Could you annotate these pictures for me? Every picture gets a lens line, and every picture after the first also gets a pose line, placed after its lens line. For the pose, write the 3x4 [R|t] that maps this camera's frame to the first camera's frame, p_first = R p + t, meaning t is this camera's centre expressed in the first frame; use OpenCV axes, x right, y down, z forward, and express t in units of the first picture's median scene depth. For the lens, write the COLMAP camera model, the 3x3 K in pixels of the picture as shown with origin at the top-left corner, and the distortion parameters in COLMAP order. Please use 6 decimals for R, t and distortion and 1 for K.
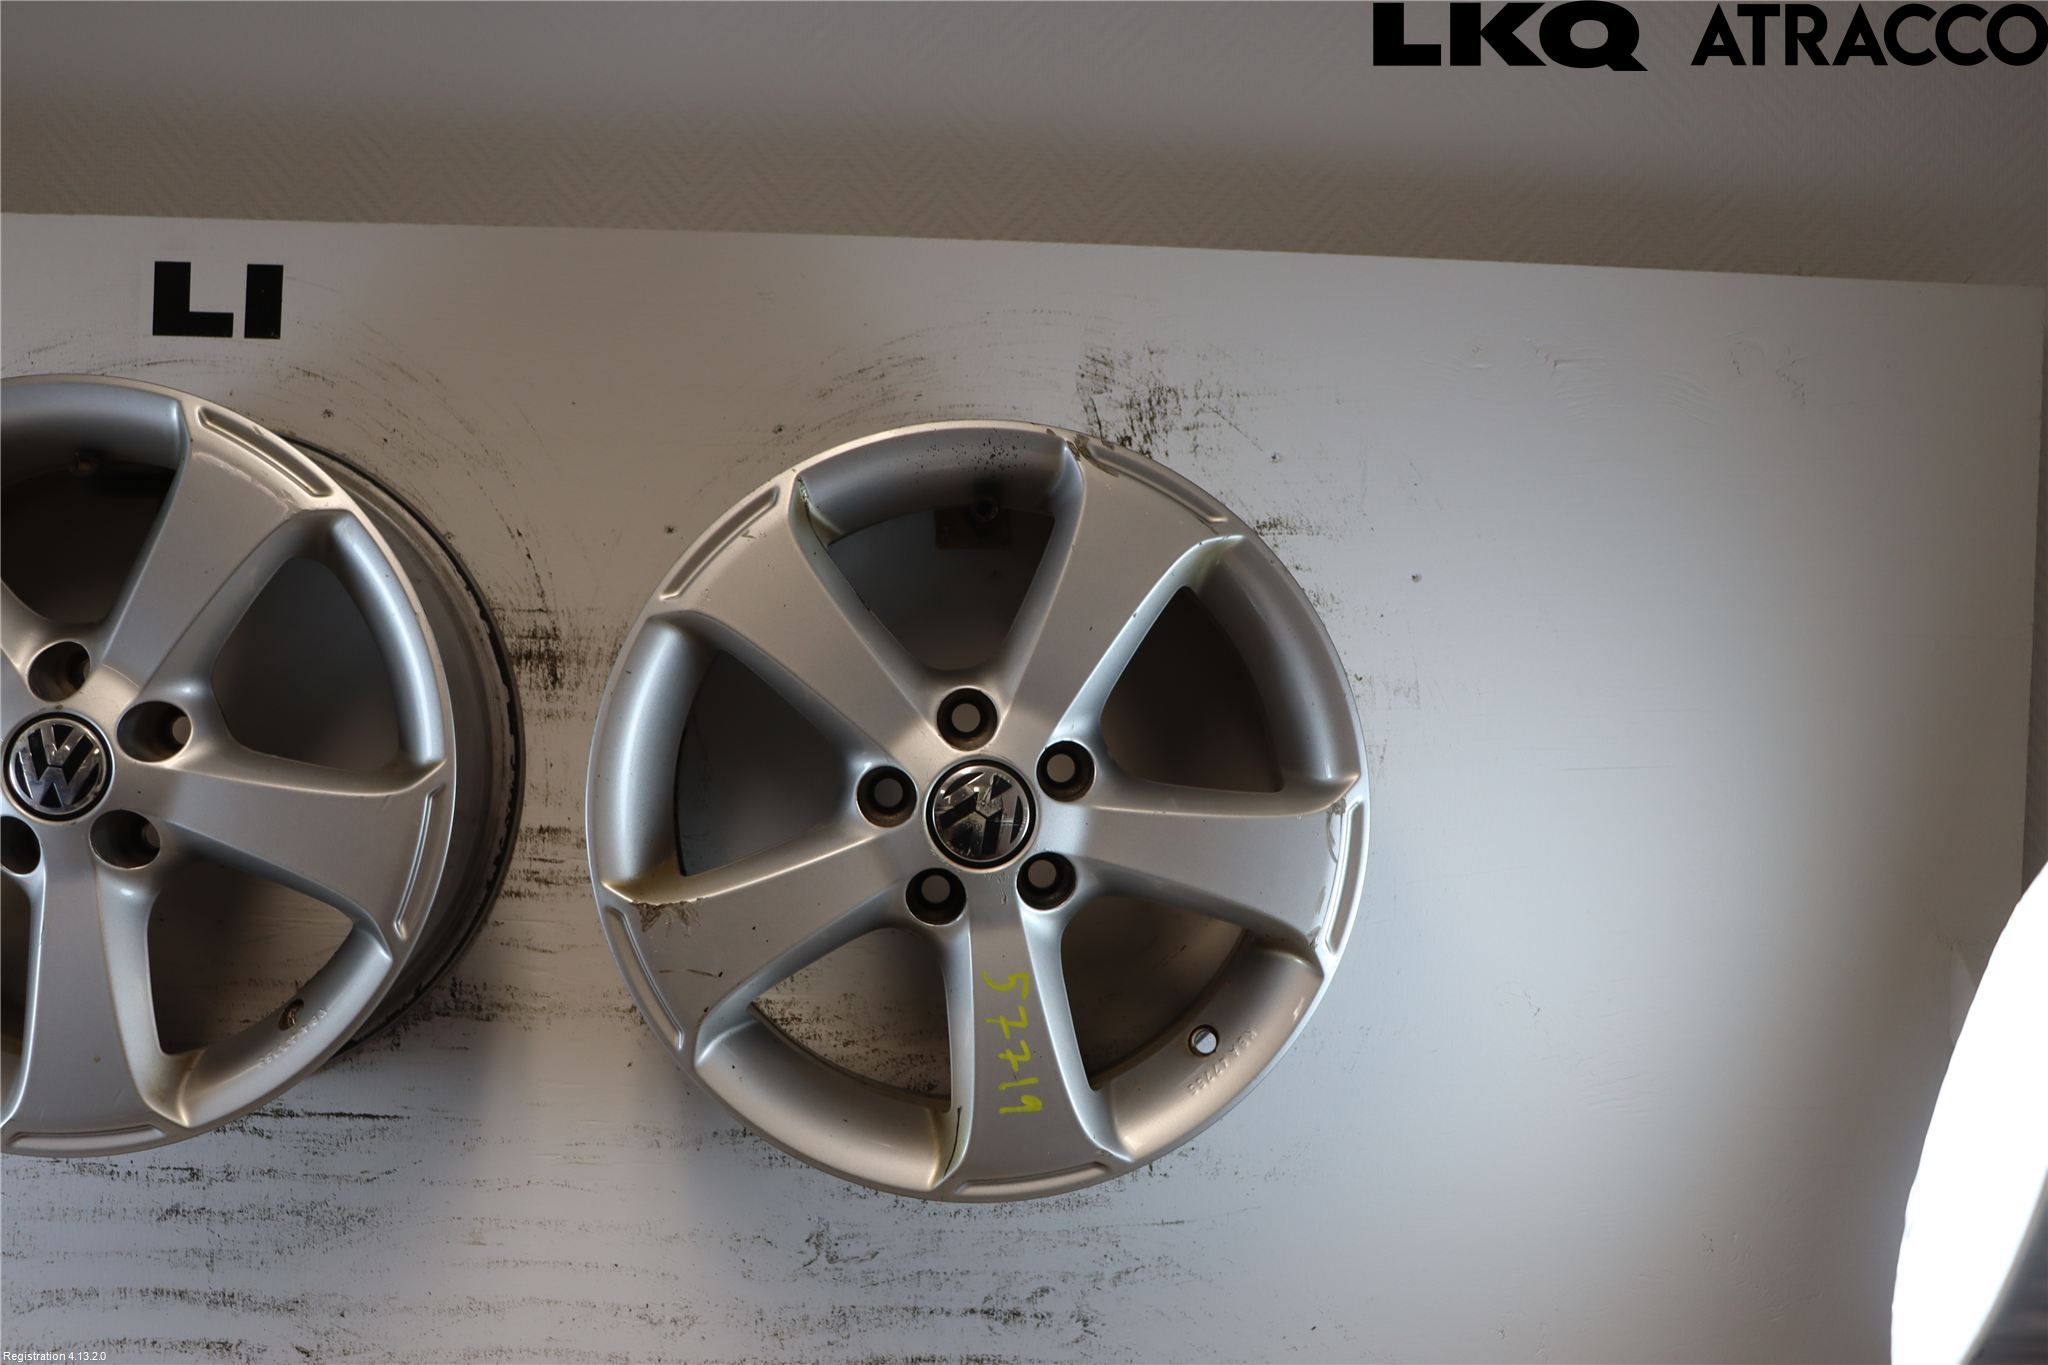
lens RADIAL K [[2088.8, 0, 1033.0], [0, 2088.8, 725.1], [0, 0, 1]] dist [-0.052237, 0.000000]
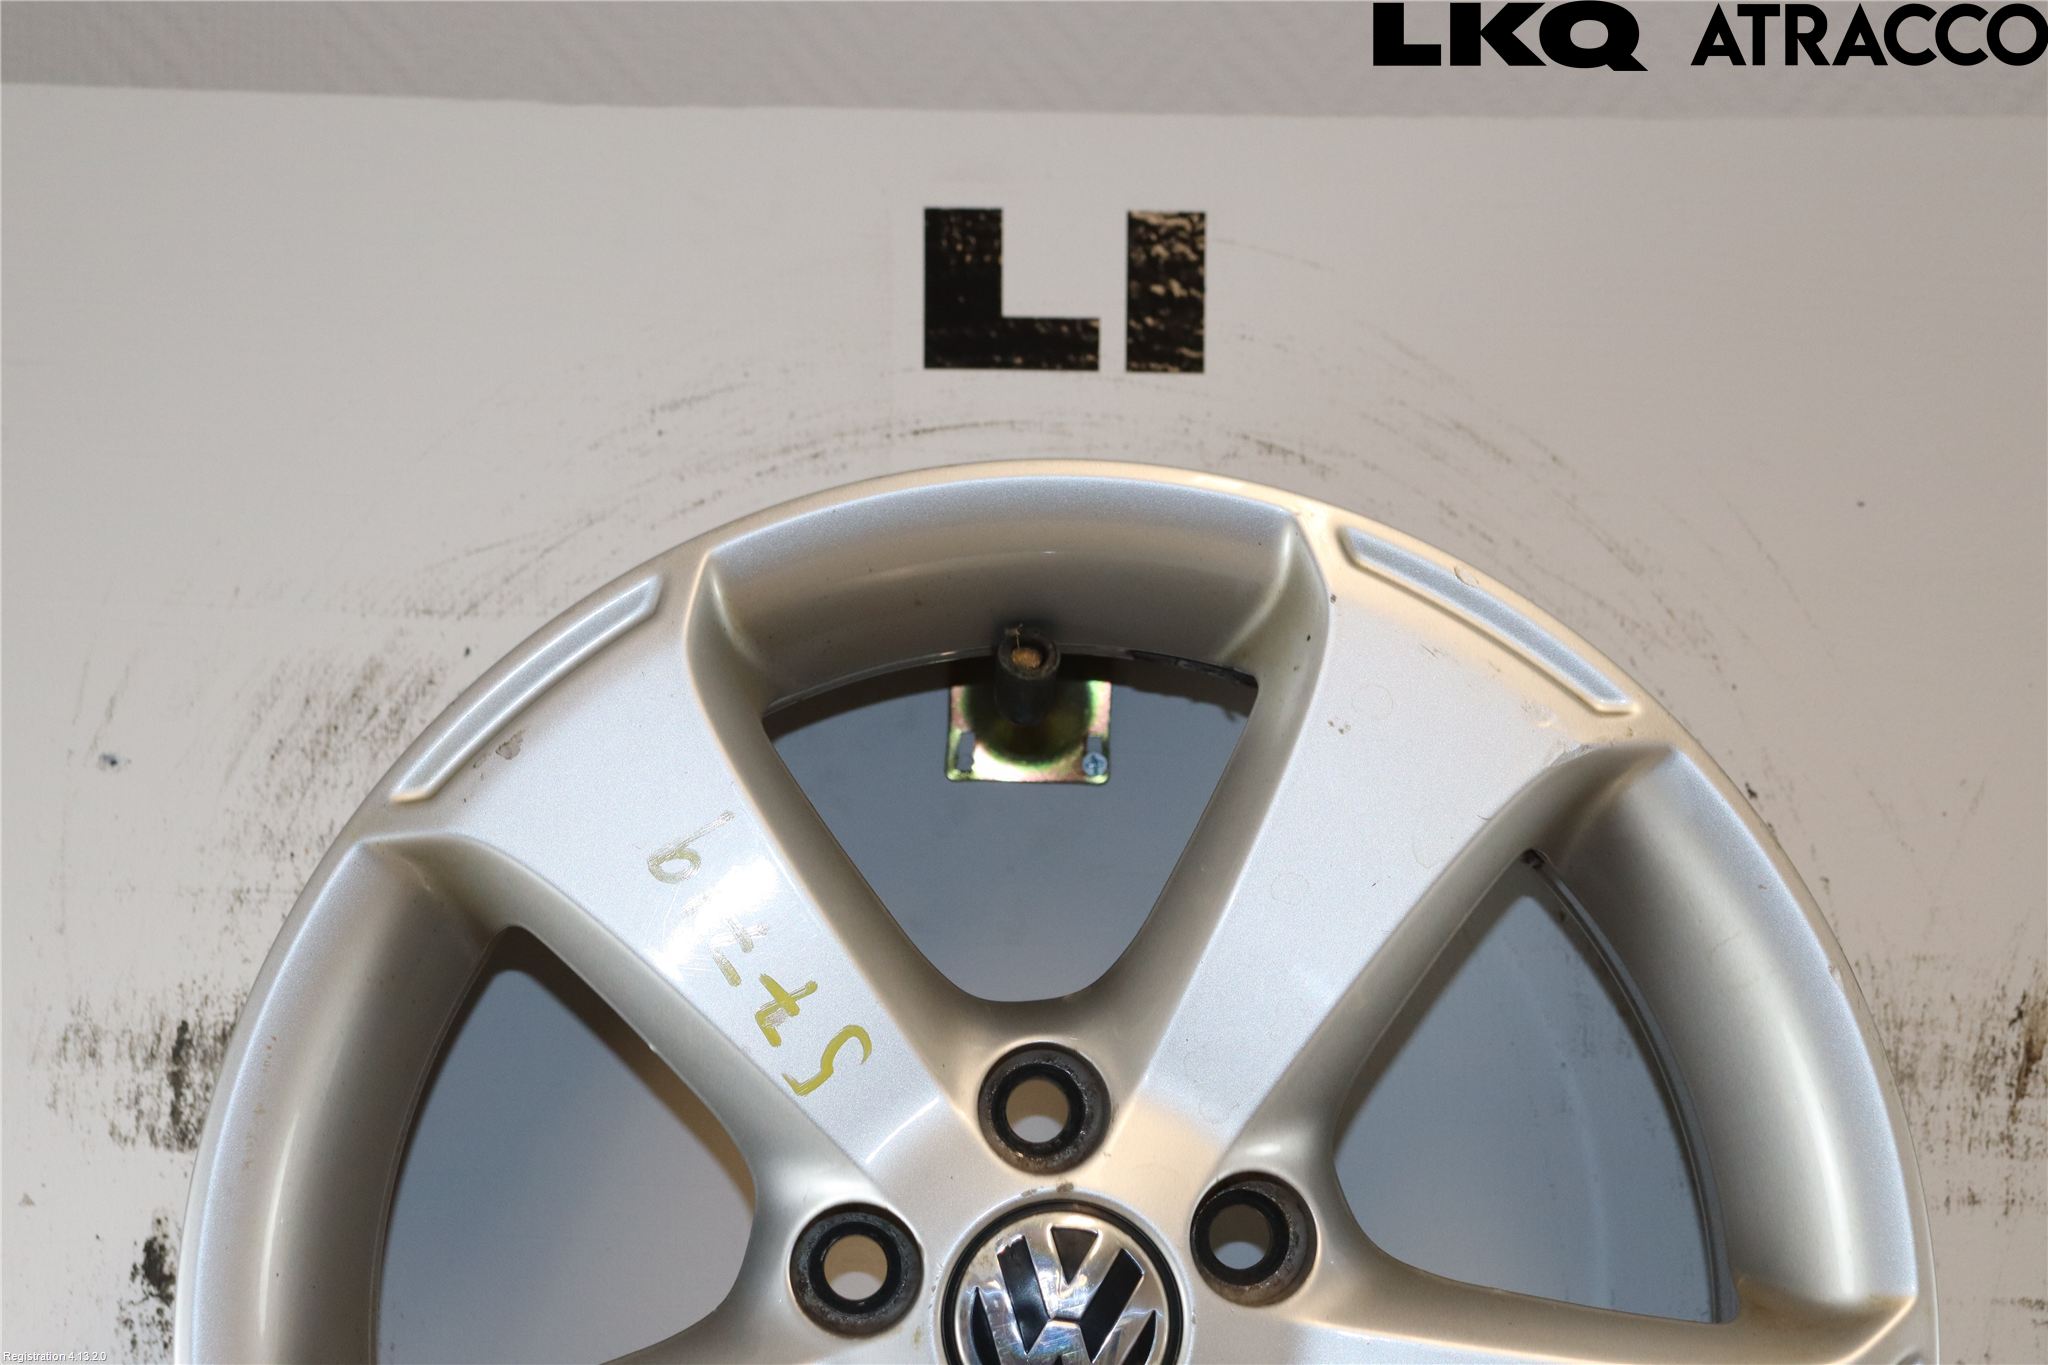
lens RADIAL K [[5070.7, 0, 1014.4], [0, 5070.7, 681.9], [0, 0, 1]] dist [0.491790, 0.000000]
pose [[0.999404, -0.017602, 0.029688, -0.440350], [0.020772, 0.993703, -0.110107, 0.003548], [-0.027563, 0.110658, 0.993476, -0.105514]]
